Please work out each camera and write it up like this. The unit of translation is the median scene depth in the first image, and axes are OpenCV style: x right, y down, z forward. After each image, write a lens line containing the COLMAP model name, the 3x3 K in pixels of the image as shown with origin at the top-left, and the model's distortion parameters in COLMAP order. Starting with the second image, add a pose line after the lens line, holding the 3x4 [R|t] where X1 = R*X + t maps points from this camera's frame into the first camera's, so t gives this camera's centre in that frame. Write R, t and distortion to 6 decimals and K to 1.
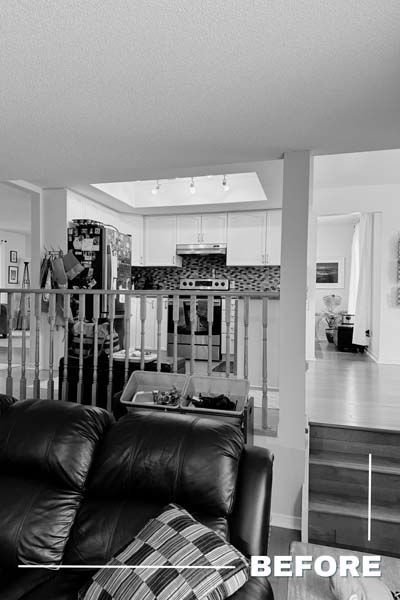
lens RADIAL K [[402.0, 0, 199.2], [0, 402.0, 300.0], [0, 0, 1]] dist [0.002902, -0.037830]
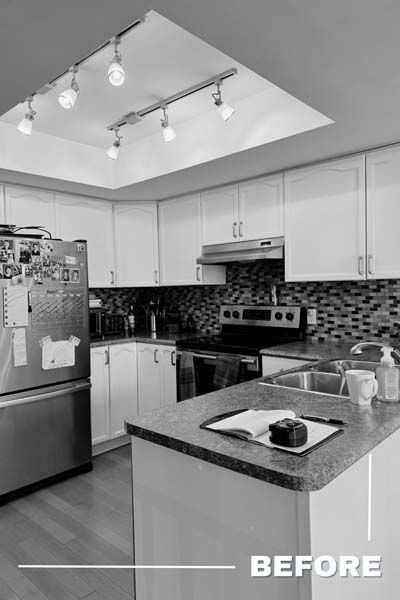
lens RADIAL K [[402.0, 0, 199.2], [0, 402.0, 300.0], [0, 0, 1]] dist [0.002902, -0.037830]
pose [[0.873037, -0.013109, -0.487477, 0.205198], [0.025533, 0.999496, 0.018851, -0.072538], [0.486984, -0.028904, 0.872932, 0.503935]]
